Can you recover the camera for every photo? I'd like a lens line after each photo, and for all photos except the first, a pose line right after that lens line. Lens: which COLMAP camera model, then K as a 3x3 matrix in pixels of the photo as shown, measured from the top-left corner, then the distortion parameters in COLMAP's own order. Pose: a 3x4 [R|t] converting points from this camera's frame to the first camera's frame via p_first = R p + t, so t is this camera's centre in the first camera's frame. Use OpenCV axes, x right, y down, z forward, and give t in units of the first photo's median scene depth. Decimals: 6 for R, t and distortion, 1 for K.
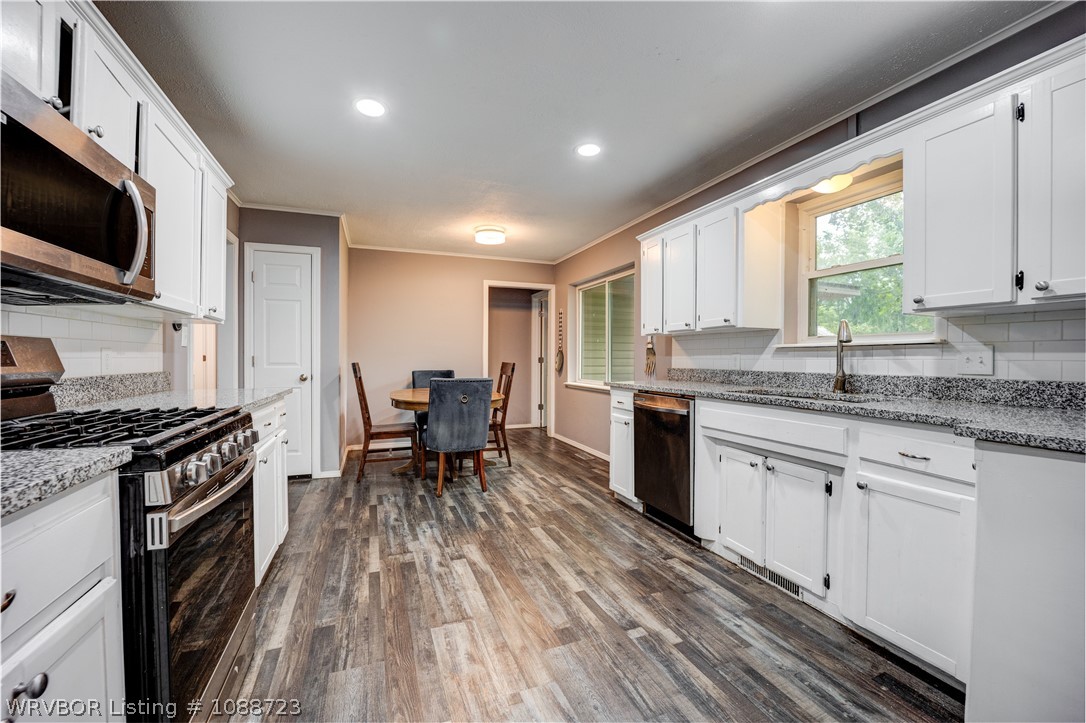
lens RADIAL K [[441.2, 0, 542.4], [0, 441.2, 363.6], [0, 0, 1]] dist [-0.023477, 0.000332]
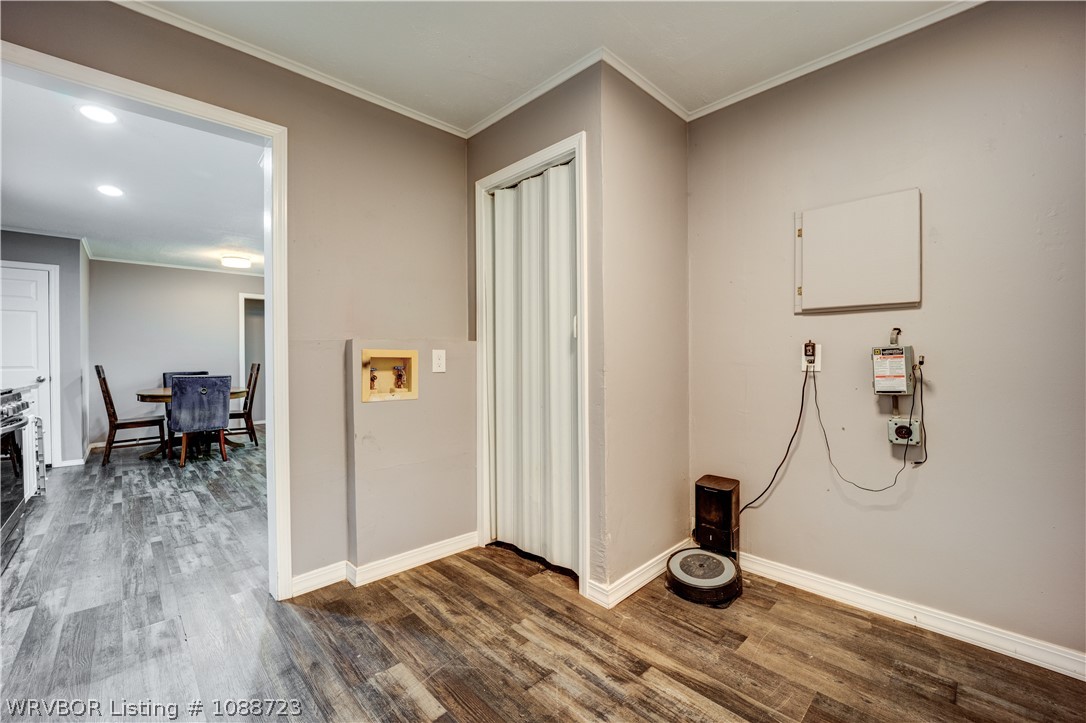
lens RADIAL K [[441.2, 0, 542.4], [0, 441.2, 363.6], [0, 0, 1]] dist [-0.023477, 0.000332]
pose [[0.921417, -0.014874, 0.388290, 0.283348], [0.017068, 0.999852, -0.002204, 0.021005], [-0.388200, 0.008658, 0.921535, -0.669039]]
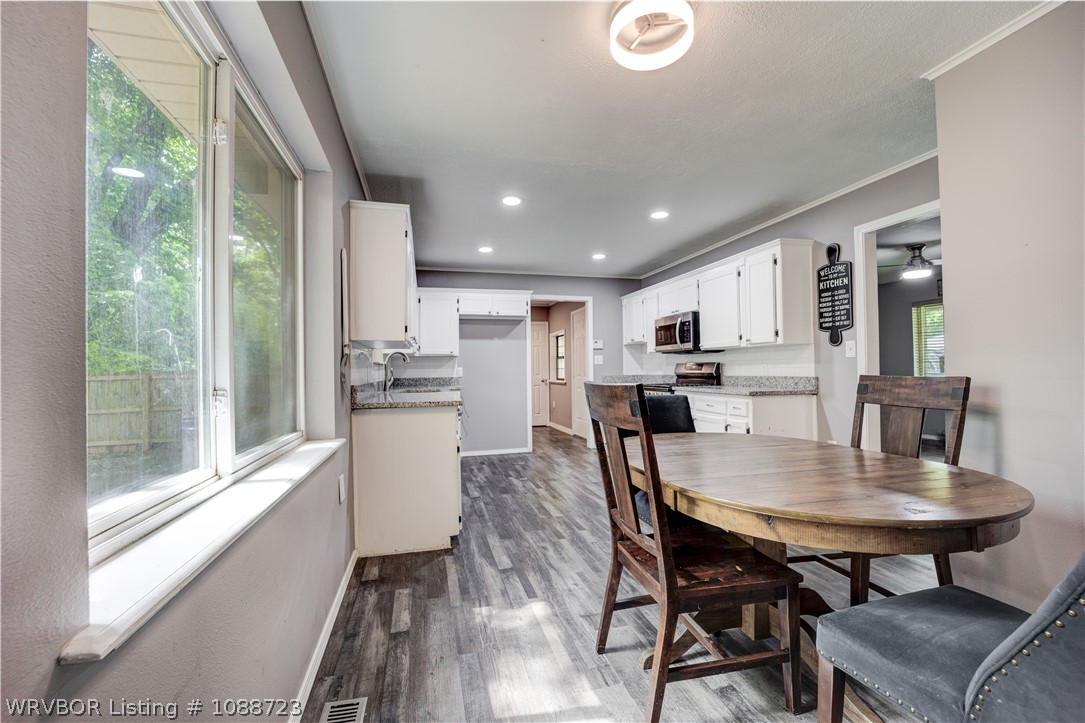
lens RADIAL K [[440.8, 0, 541.9], [0, 440.8, 363.6], [0, 0, 1]] dist [-0.023477, 0.000332]
pose [[-0.994073, 0.013353, 0.107894, -0.096980], [0.013226, 0.999911, -0.001891, -0.024379], [-0.107909, -0.000453, -0.994161, 1.984671]]
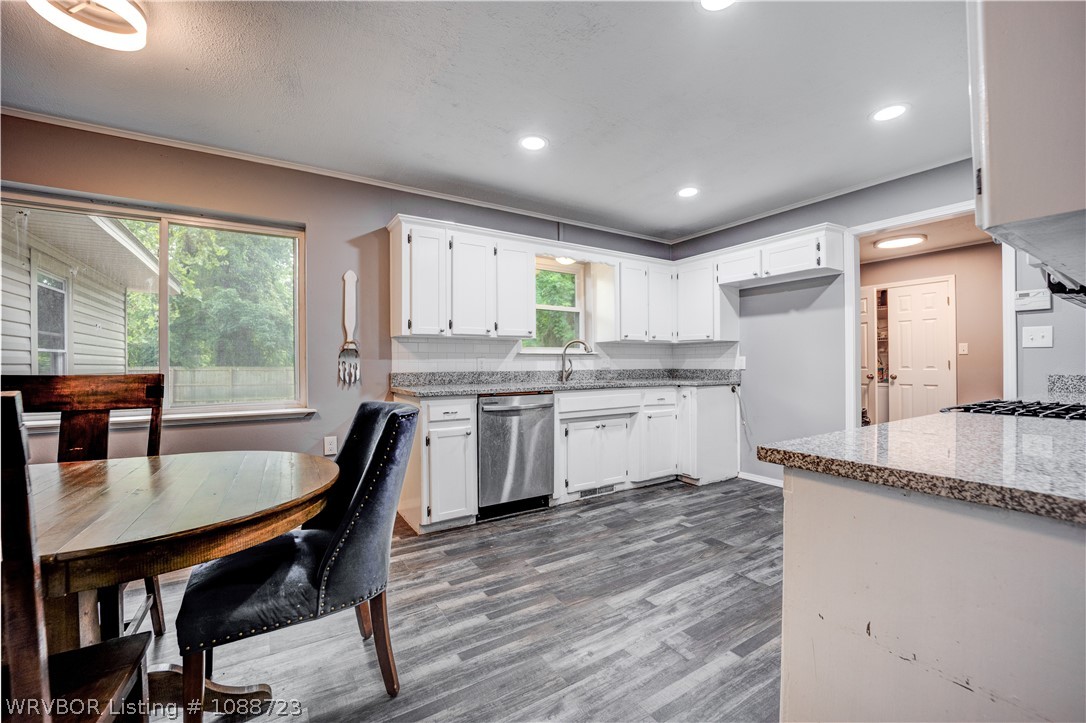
lens RADIAL K [[441.2, 0, 542.4], [0, 441.2, 363.6], [0, 0, 1]] dist [-0.023477, 0.000332]
pose [[-0.197914, -0.002735, 0.980216, -0.746232], [0.015180, 0.999868, 0.005855, -0.010847], [-0.980102, 0.016038, -0.197846, 1.054028]]
